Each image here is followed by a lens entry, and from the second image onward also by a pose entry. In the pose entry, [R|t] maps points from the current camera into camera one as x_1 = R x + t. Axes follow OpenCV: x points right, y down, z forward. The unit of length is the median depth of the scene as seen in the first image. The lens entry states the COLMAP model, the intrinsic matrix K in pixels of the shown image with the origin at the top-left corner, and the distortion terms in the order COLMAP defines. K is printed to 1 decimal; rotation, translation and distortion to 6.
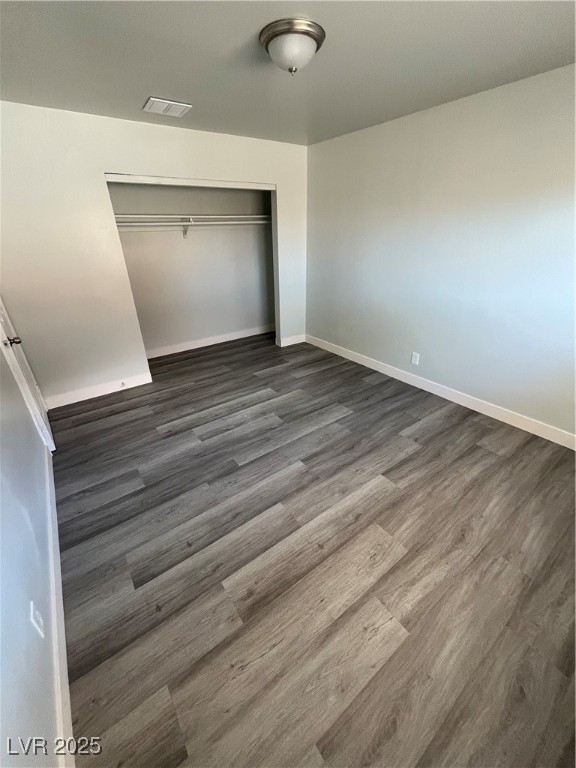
lens RADIAL K [[309.5, 0, 286.2], [0, 309.5, 382.7], [0, 0, 1]] dist [-0.001391, -0.000602]
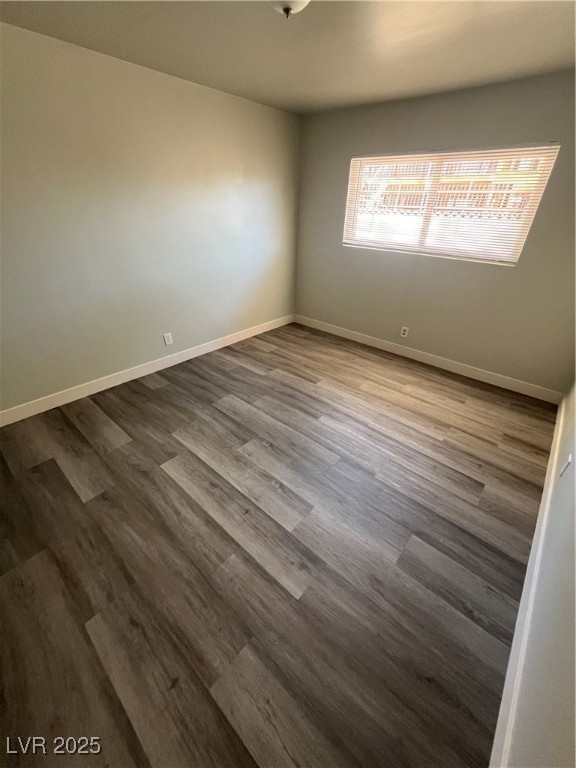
lens RADIAL K [[309.5, 0, 286.2], [0, 309.5, 382.7], [0, 0, 1]] dist [-0.001391, -0.000602]
pose [[-0.214694, -0.478075, 0.851675, -0.691869], [0.420137, 0.741999, 0.522420, -0.402759], [-0.881698, 0.469980, 0.041555, 0.840919]]
